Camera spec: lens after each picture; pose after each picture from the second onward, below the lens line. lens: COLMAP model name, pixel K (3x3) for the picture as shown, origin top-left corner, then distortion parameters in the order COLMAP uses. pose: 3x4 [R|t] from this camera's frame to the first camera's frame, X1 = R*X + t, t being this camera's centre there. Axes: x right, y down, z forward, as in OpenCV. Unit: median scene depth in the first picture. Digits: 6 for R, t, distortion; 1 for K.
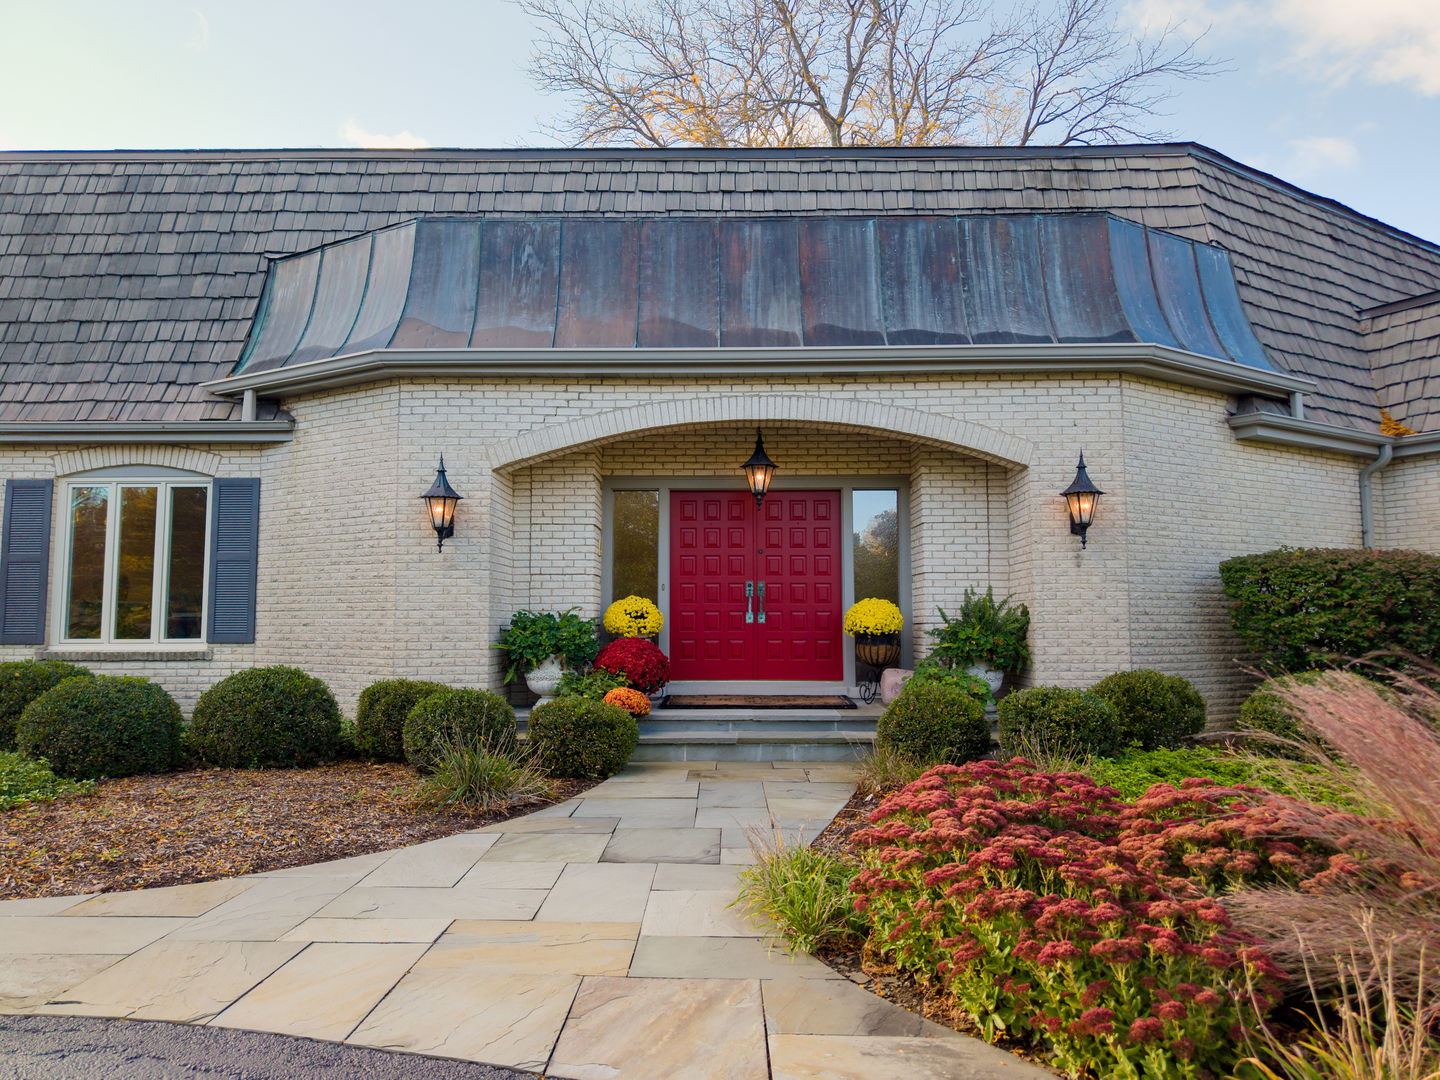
lens RADIAL K [[987.5, 0, 722.3], [0, 987.5, 540.5], [0, 0, 1]] dist [0.000764, 0.000688]
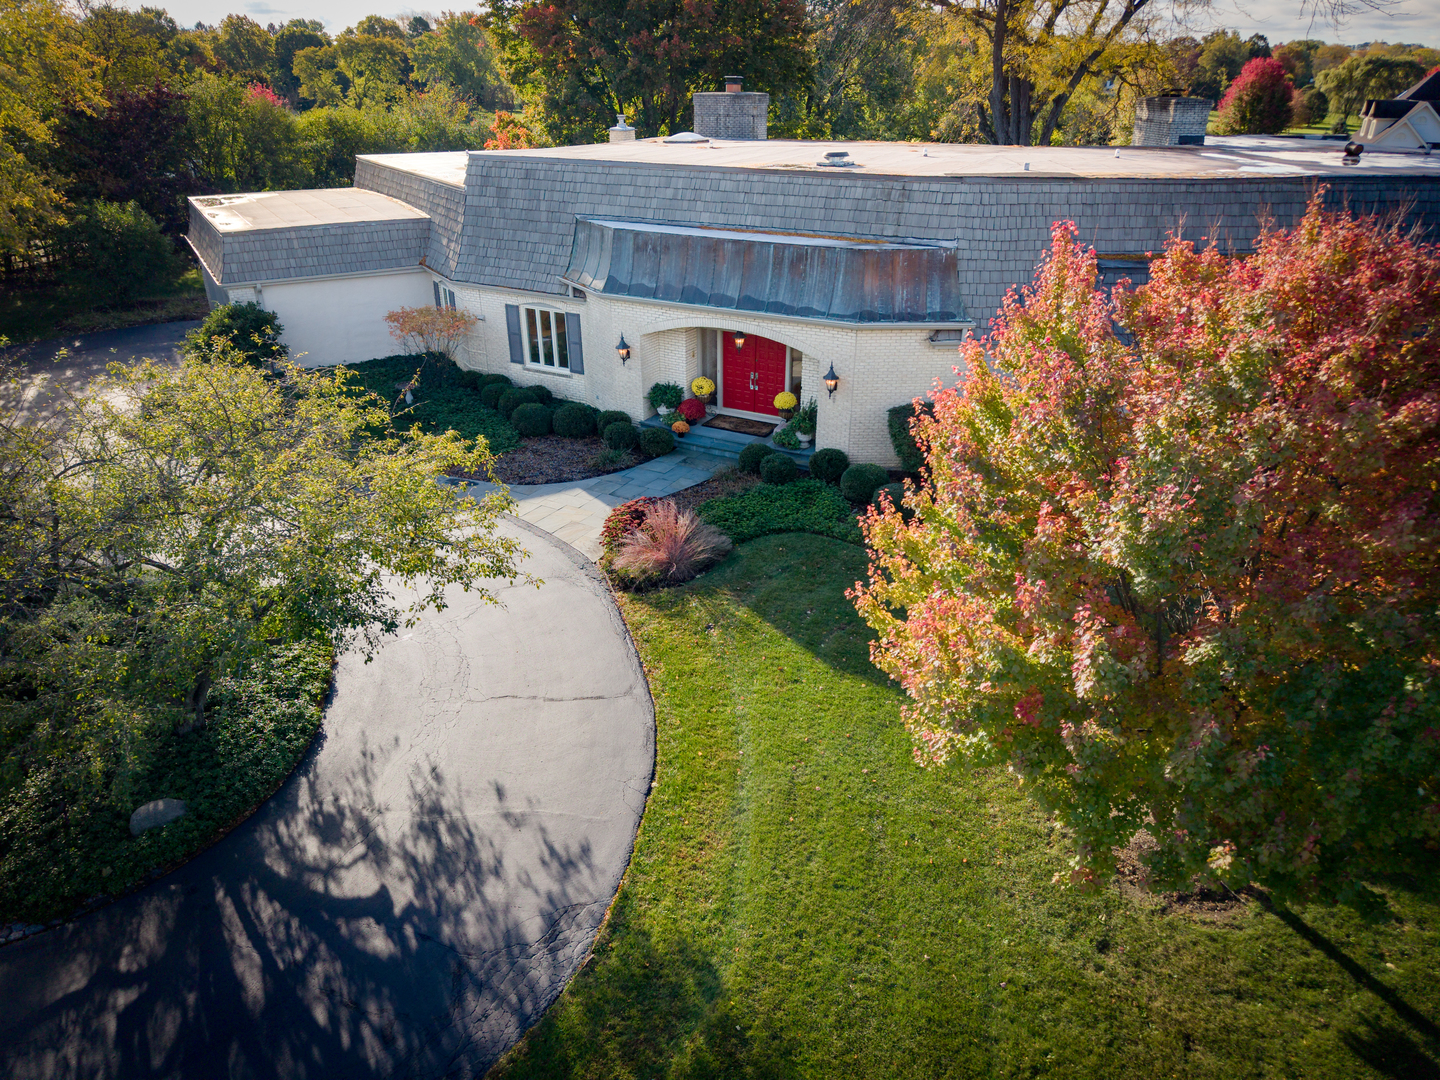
lens RADIAL K [[987.5, 0, 717.7], [0, 987.5, 539.6], [0, 0, 1]] dist [0.000764, 0.000688]
pose [[0.870604, 0.212943, -0.443514, 1.170917], [0.048898, 0.859563, 0.508685, -0.880964], [0.489549, -0.464550, 0.737926, -1.067194]]
